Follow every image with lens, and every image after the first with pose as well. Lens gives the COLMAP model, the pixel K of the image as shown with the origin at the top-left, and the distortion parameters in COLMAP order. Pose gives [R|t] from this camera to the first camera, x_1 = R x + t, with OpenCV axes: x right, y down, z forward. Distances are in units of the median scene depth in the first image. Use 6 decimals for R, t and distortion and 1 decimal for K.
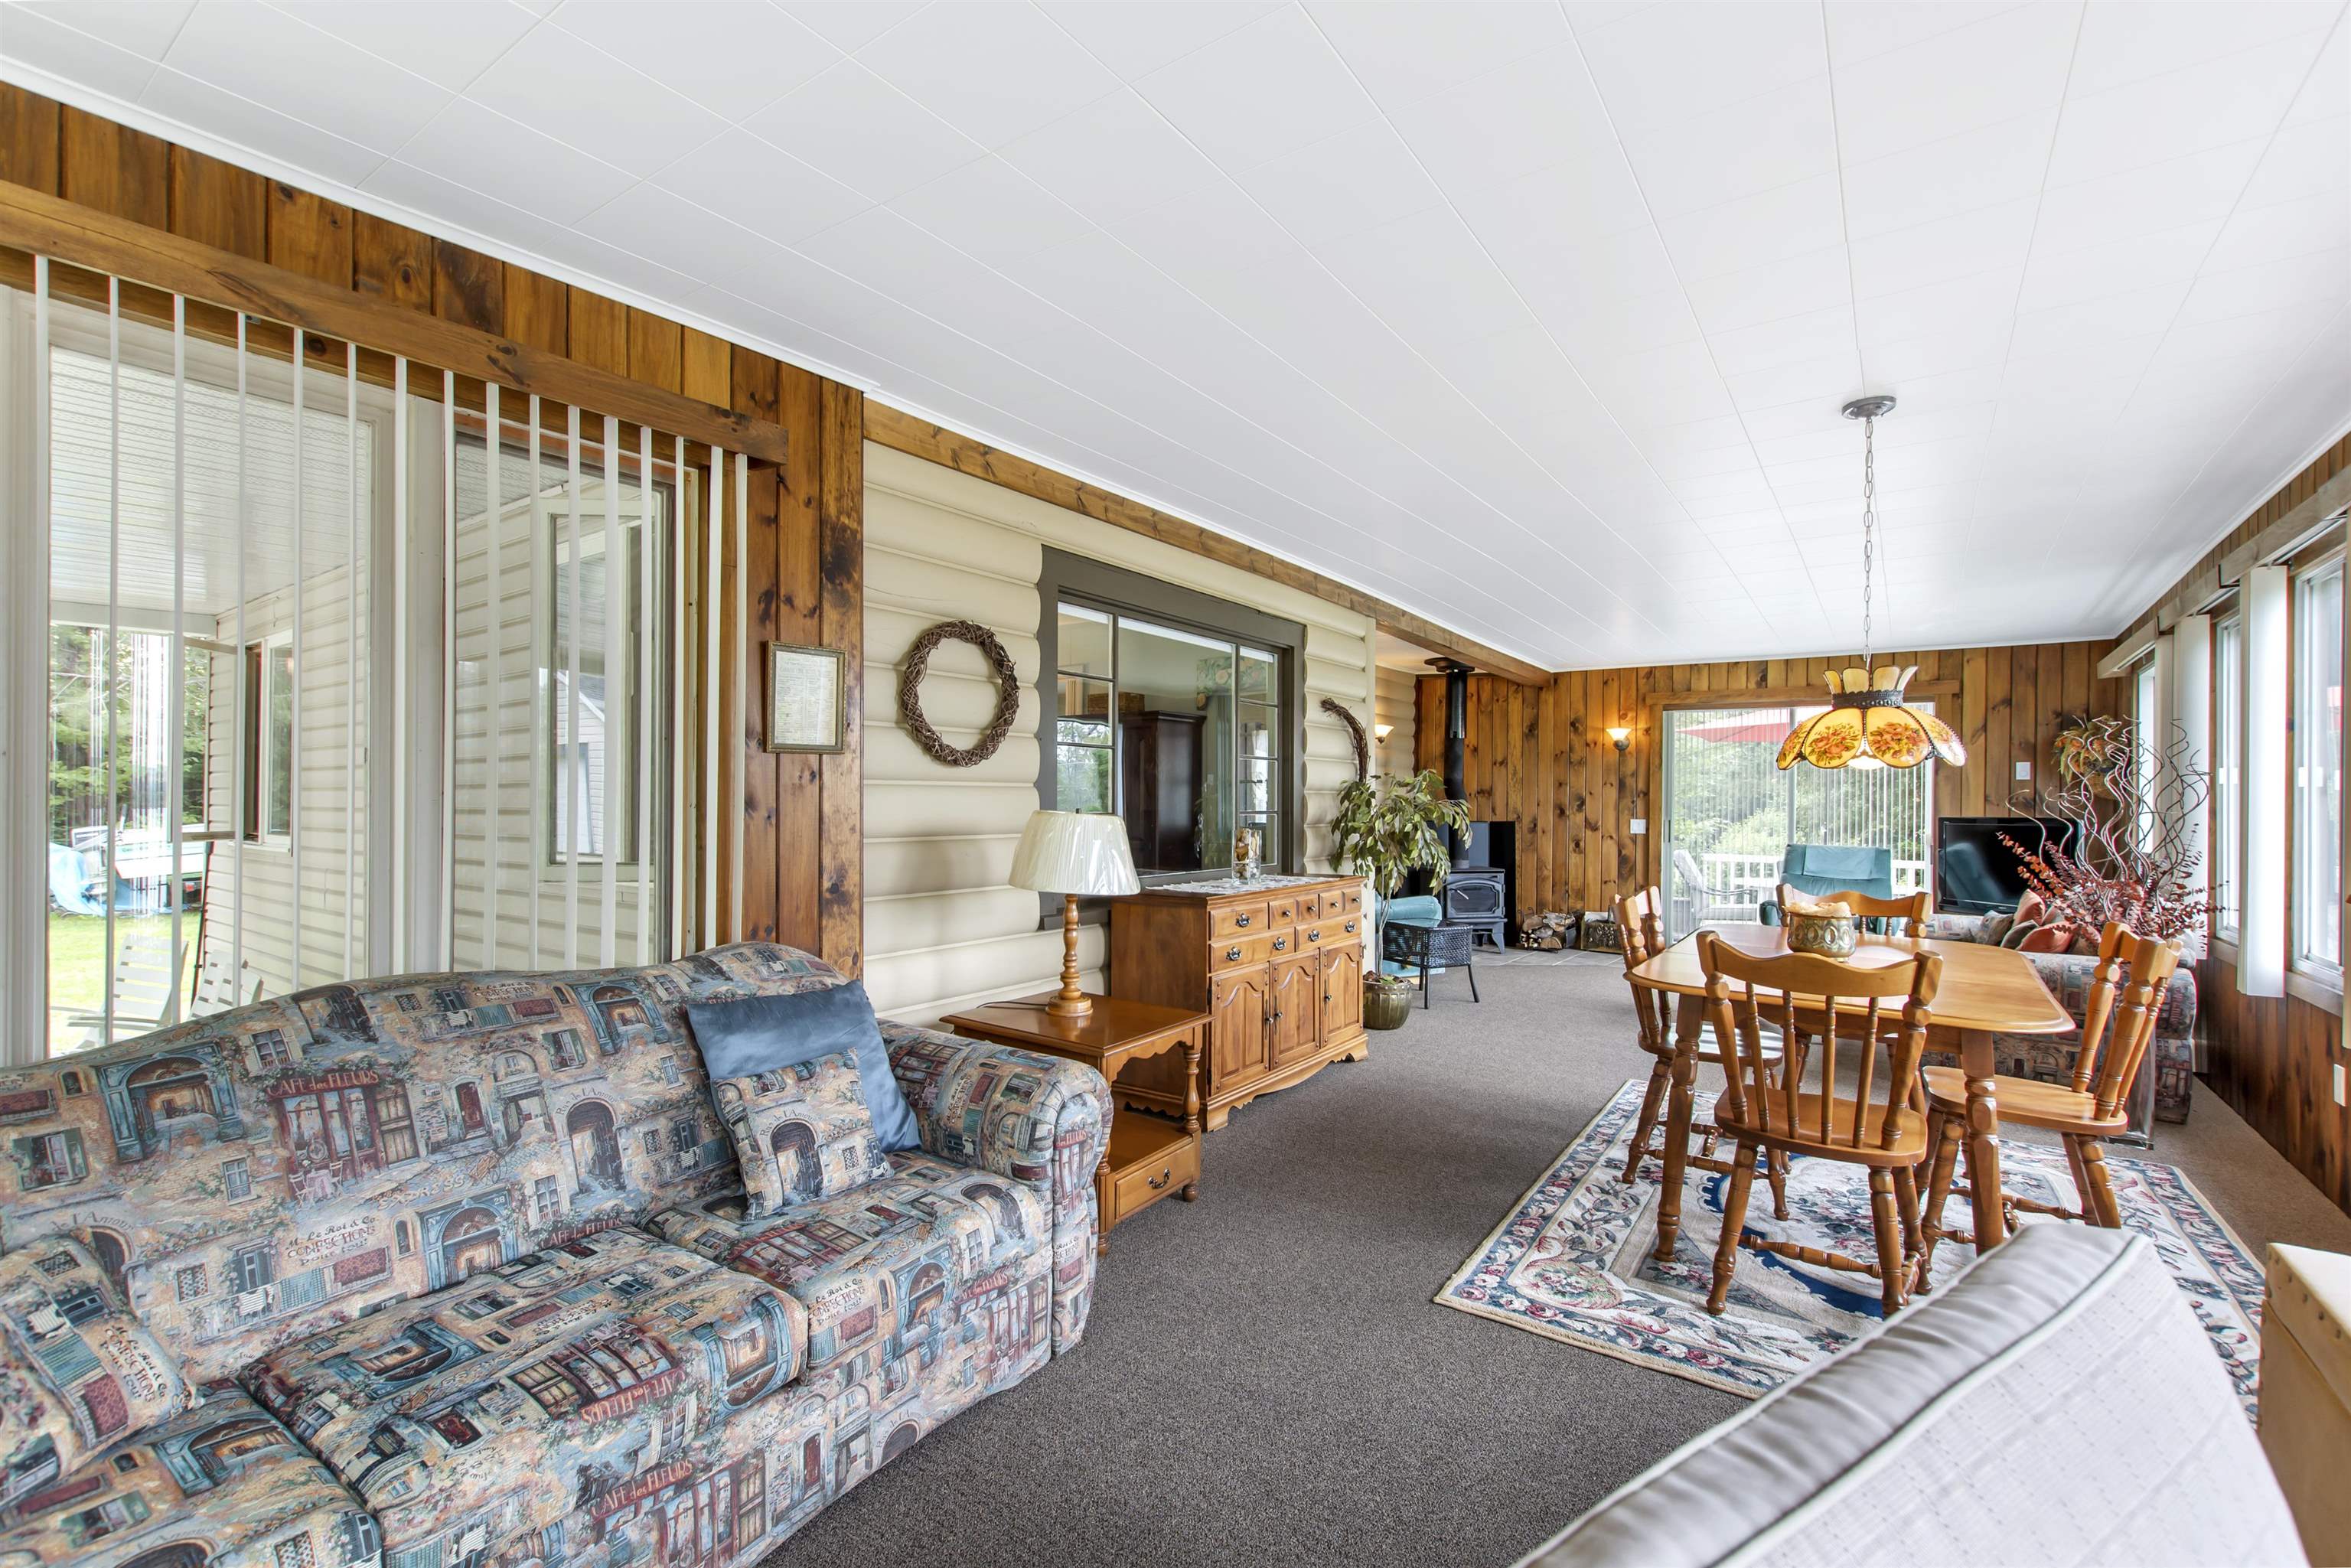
lens RADIAL K [[1023.9, 0, 1189.5], [0, 1023.9, 778.0], [0, 0, 1]] dist [0.001548, 0.000063]
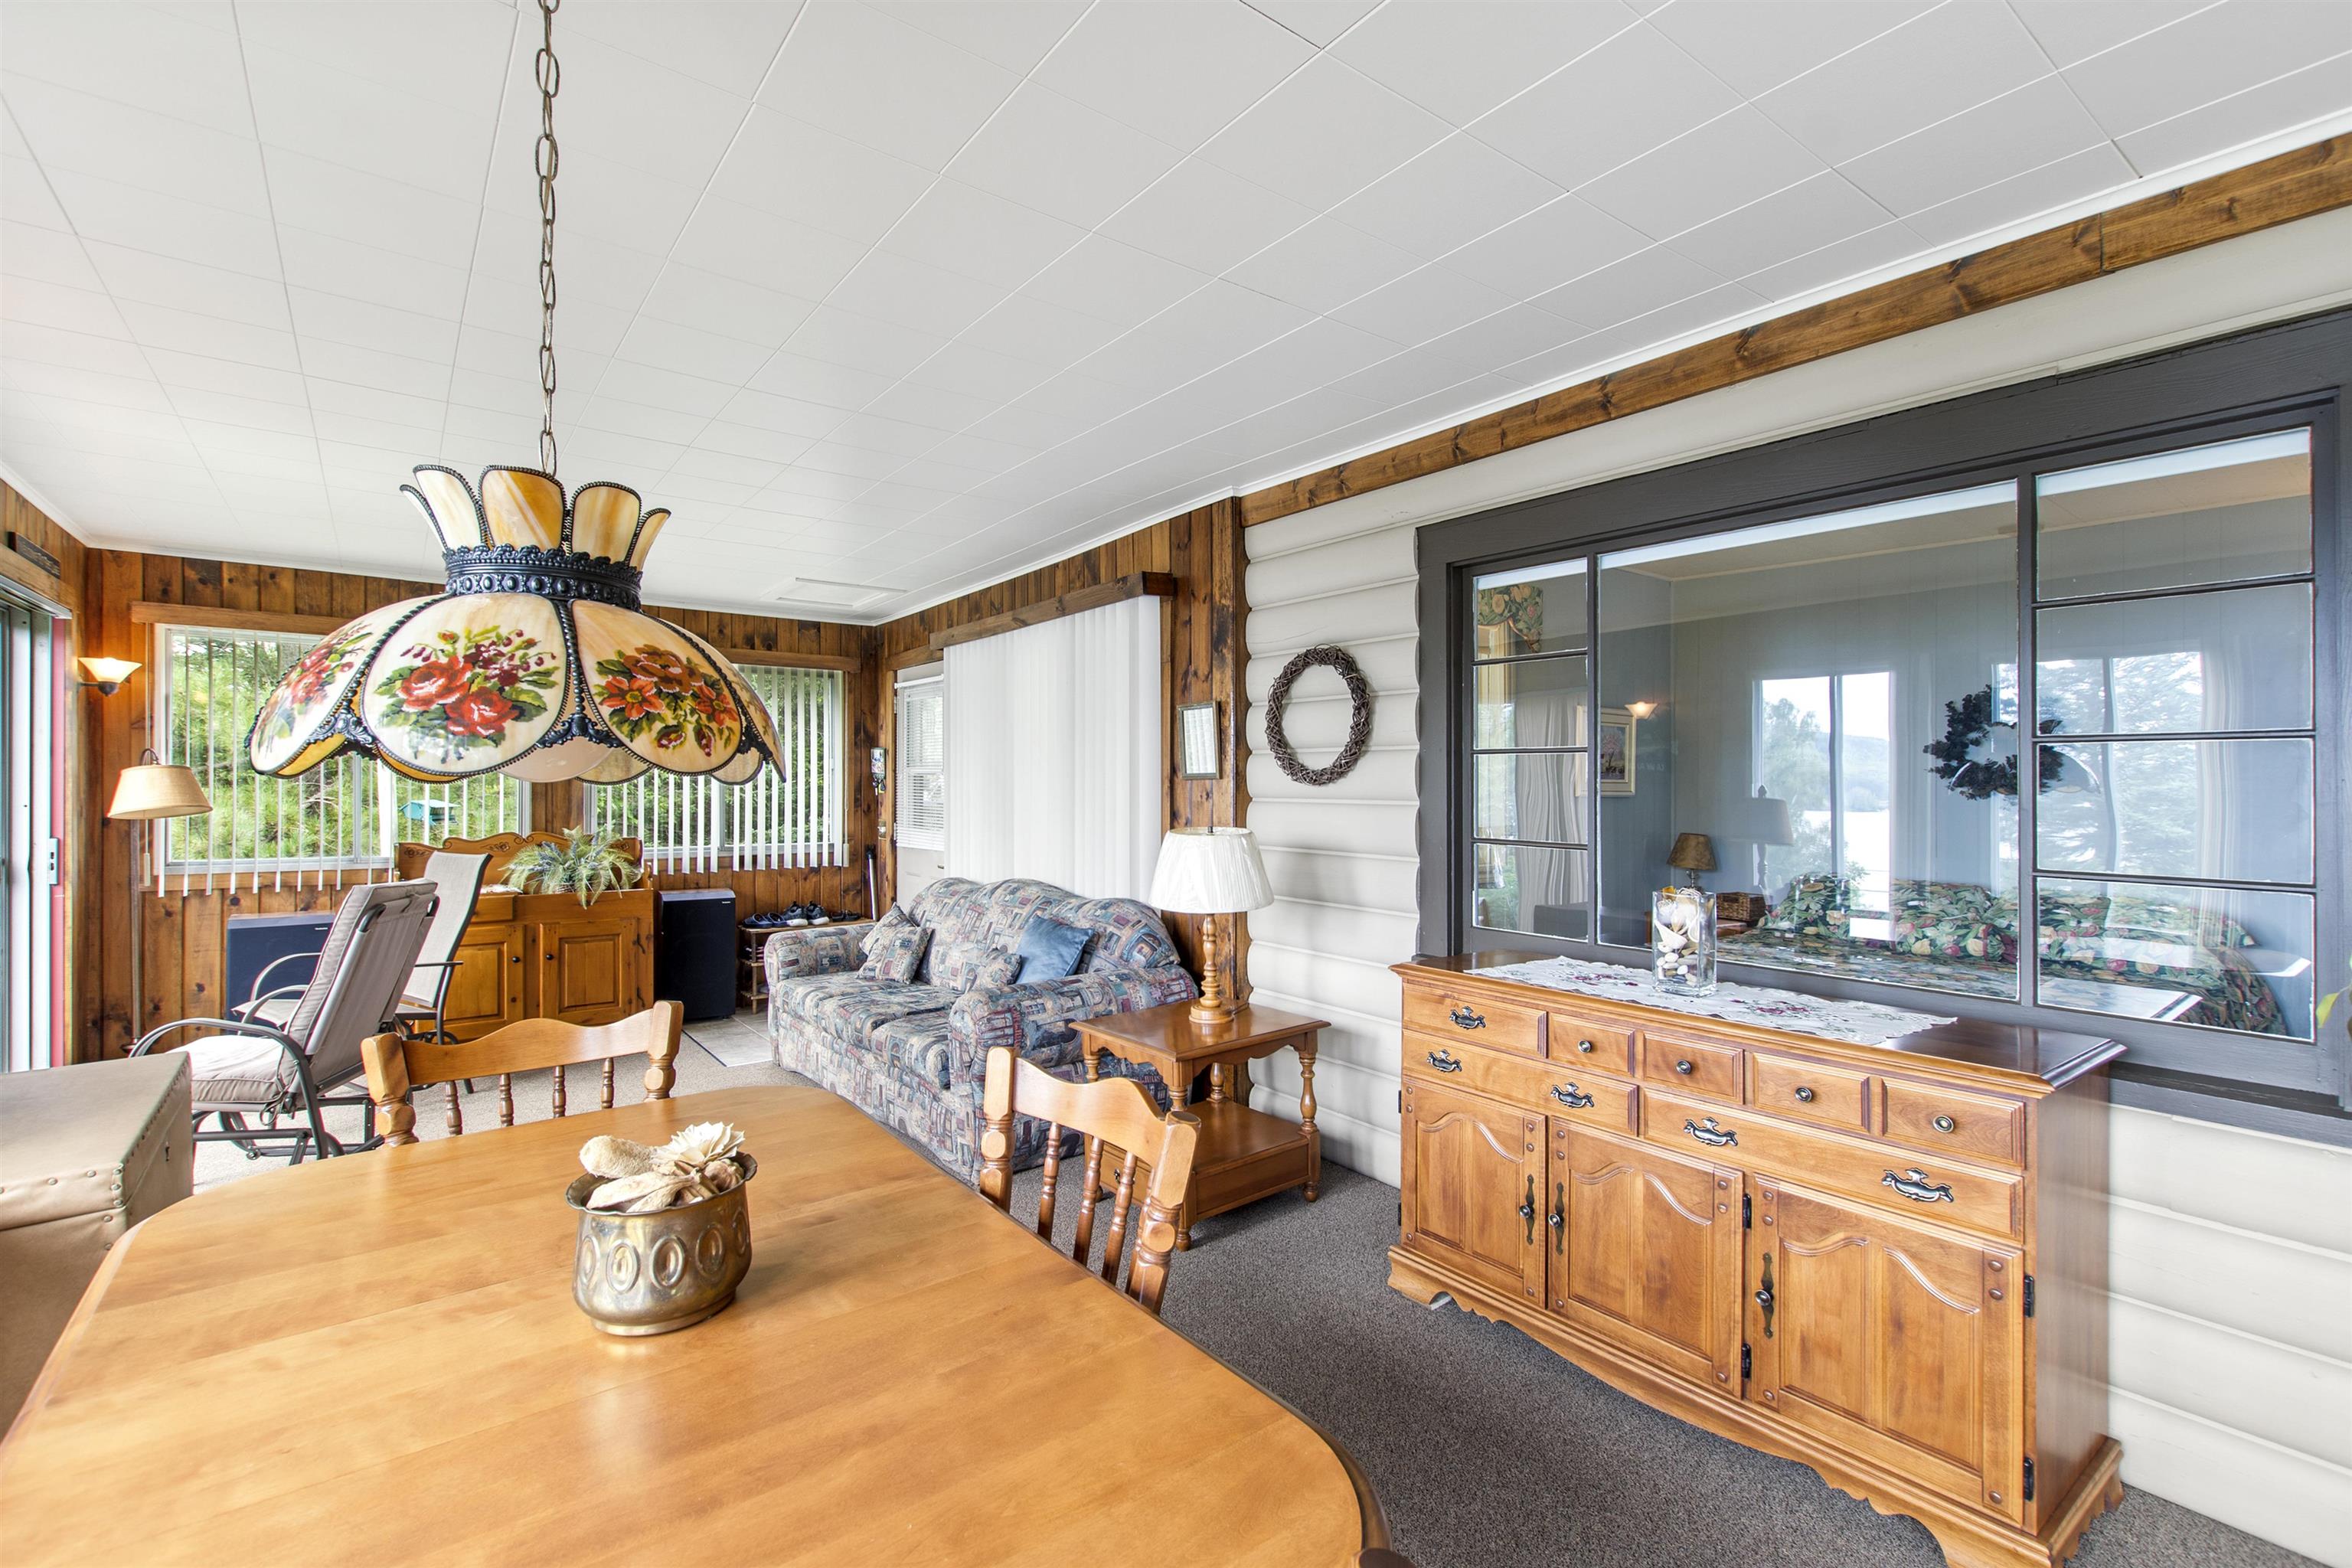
lens RADIAL K [[1024.4, 0, 1190.0], [0, 1024.4, 778.0], [0, 0, 1]] dist [0.001548, 0.000063]
pose [[-0.292068, -0.018858, -0.956212, 0.827450], [0.002985, 0.999783, -0.020629, 0.002573], [0.956393, -0.008880, -0.291948, 1.188553]]
